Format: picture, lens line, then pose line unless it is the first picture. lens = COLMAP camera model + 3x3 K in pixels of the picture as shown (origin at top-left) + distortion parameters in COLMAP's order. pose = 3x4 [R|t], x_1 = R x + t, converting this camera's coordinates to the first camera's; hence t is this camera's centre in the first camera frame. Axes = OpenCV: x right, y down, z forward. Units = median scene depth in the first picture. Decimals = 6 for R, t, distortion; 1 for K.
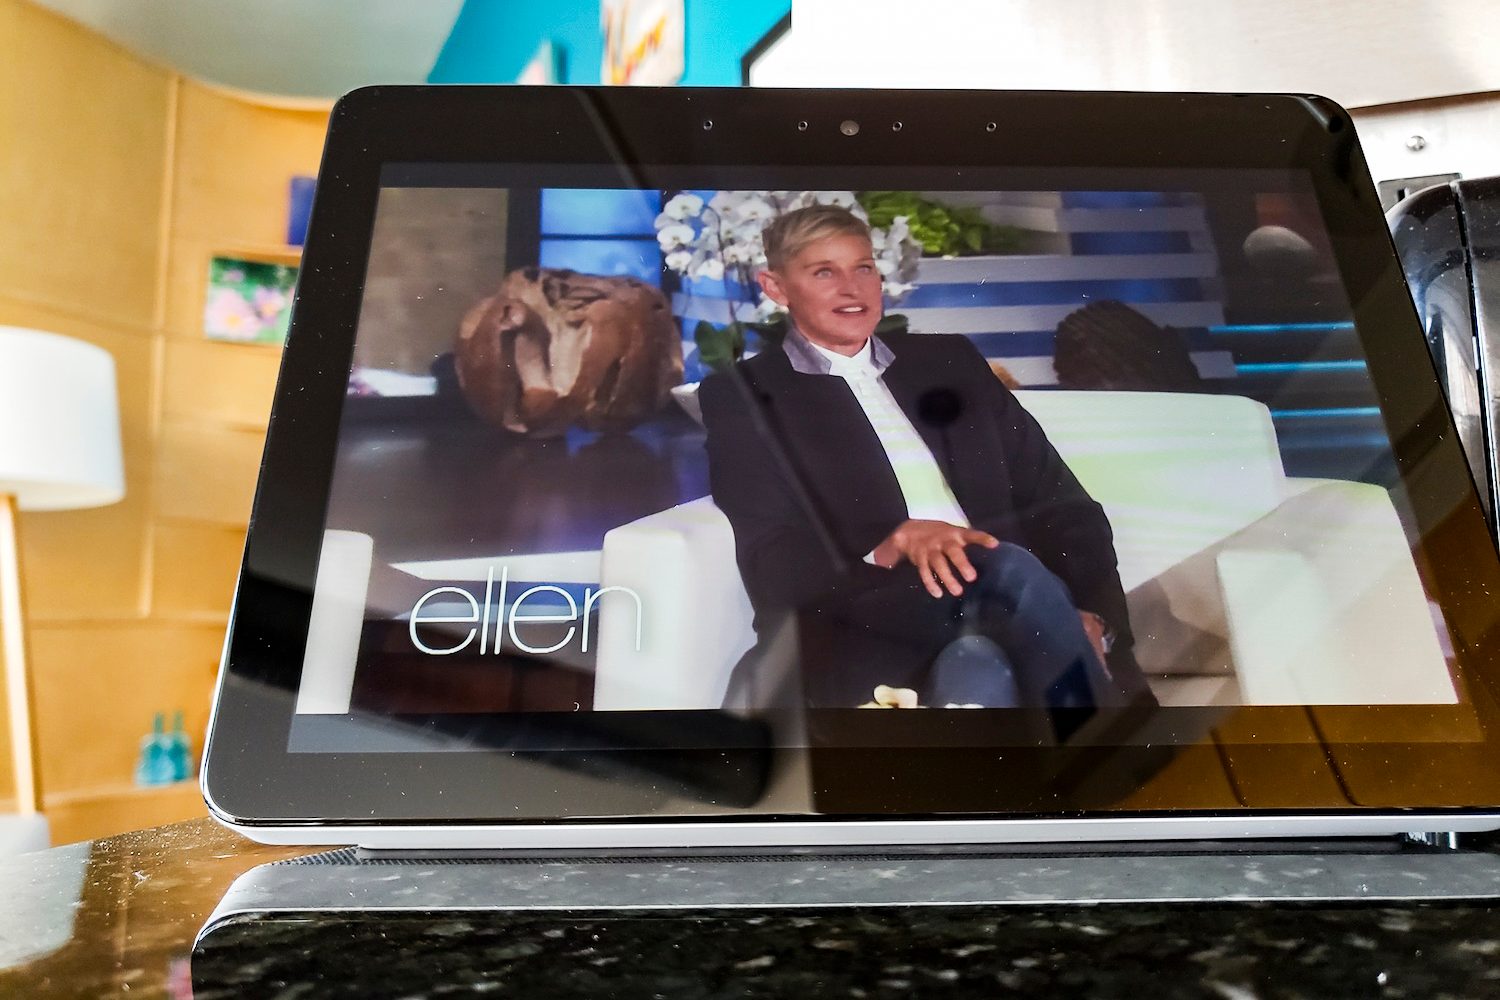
lens RADIAL K [[1231.8, 0, 750.0], [0, 1231.8, 500.0], [0, 0, 1]] dist [-0.086247, 0.132705]
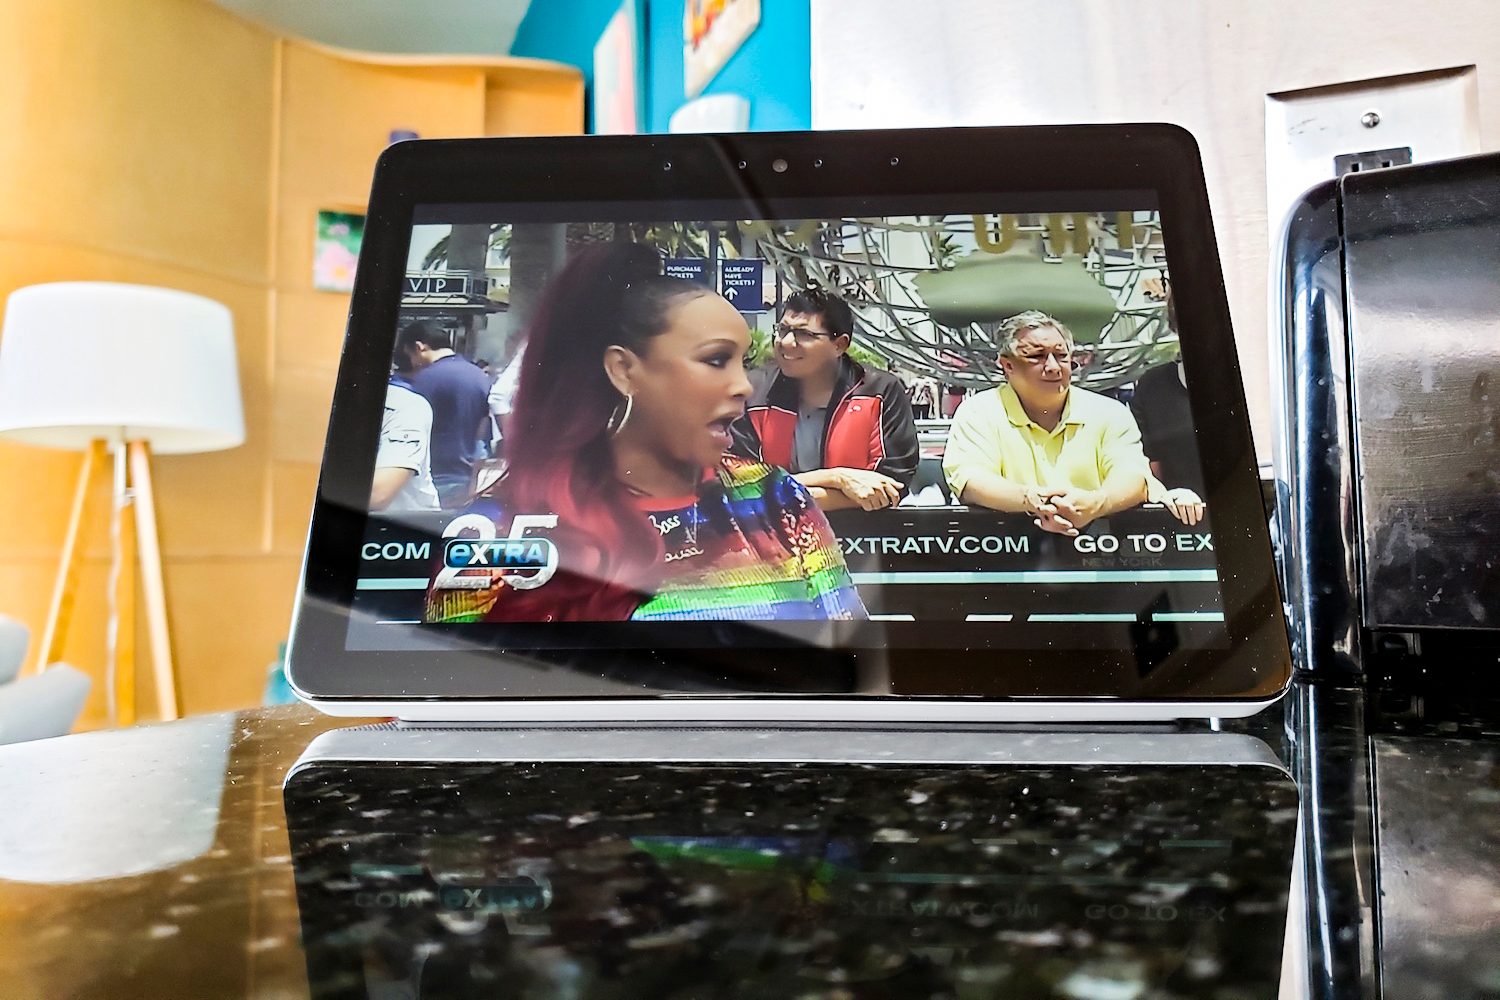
lens RADIAL K [[1210.5, 0, 754.2], [0, 1210.5, 511.1], [0, 0, 1]] dist [-0.071873, 0.121818]
pose [[0.997084, -0.003075, -0.076253, 0.181164], [0.007742, 0.998108, 0.060990, -0.031142], [0.075921, -0.061402, 0.995221, -0.308612]]
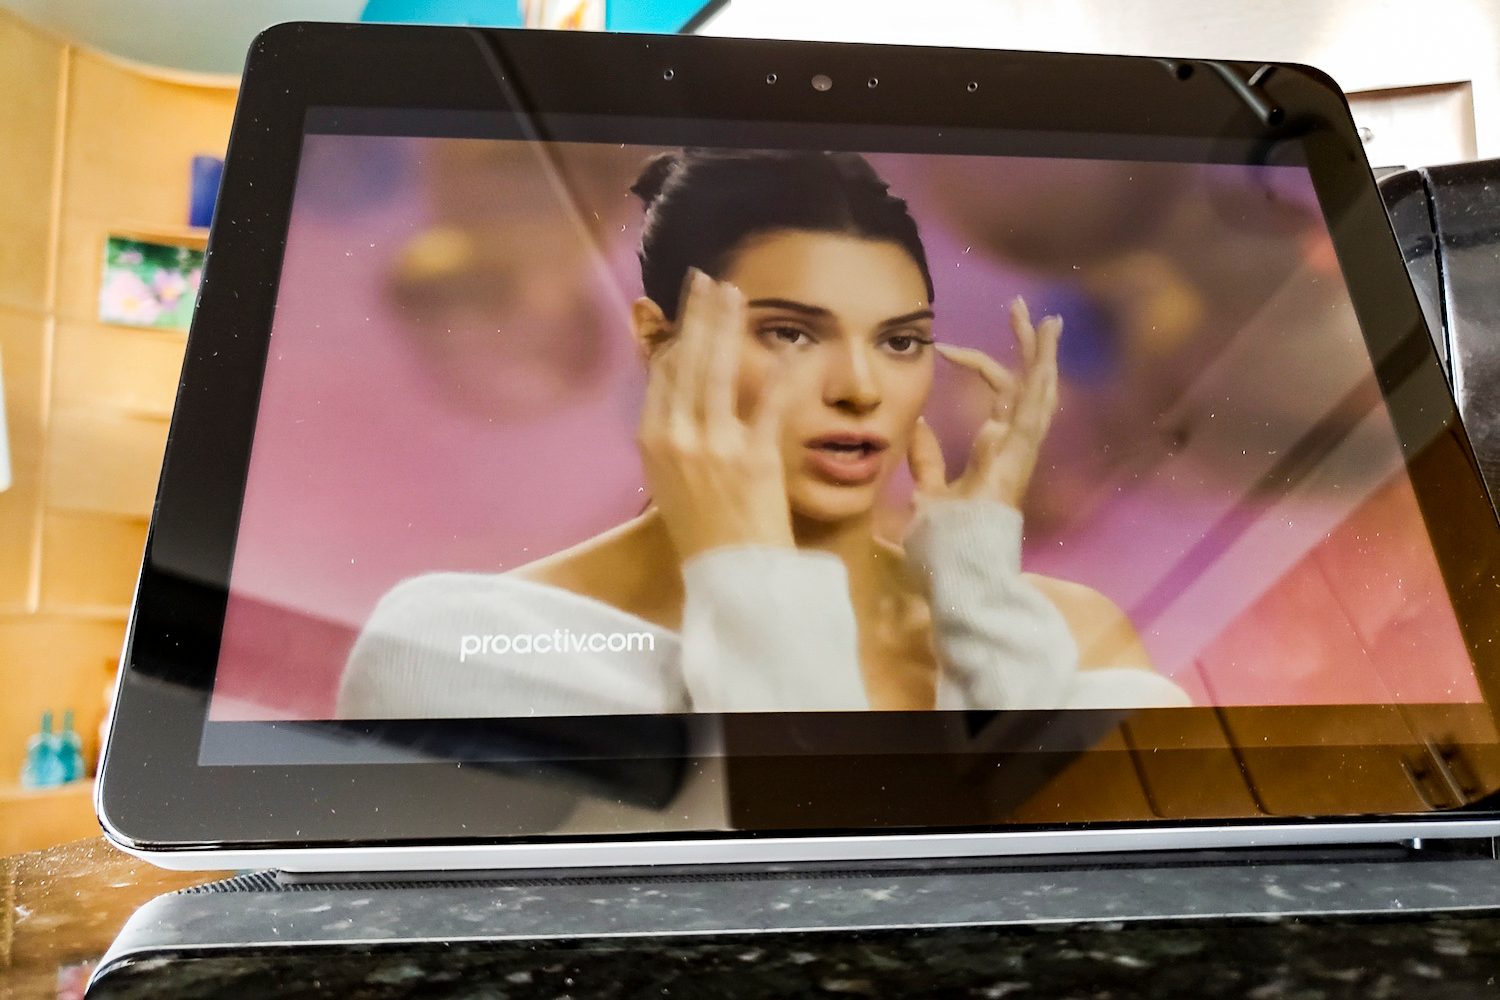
lens RADIAL K [[1231.8, 0, 750.0], [0, 1231.8, 500.0], [0, 0, 1]] dist [-0.086247, 0.132705]
pose [[0.997470, 0.006220, 0.070809, -0.045811], [-0.006530, 0.999970, 0.004145, 0.009822], [-0.070781, -0.004597, 0.997481, 0.098068]]
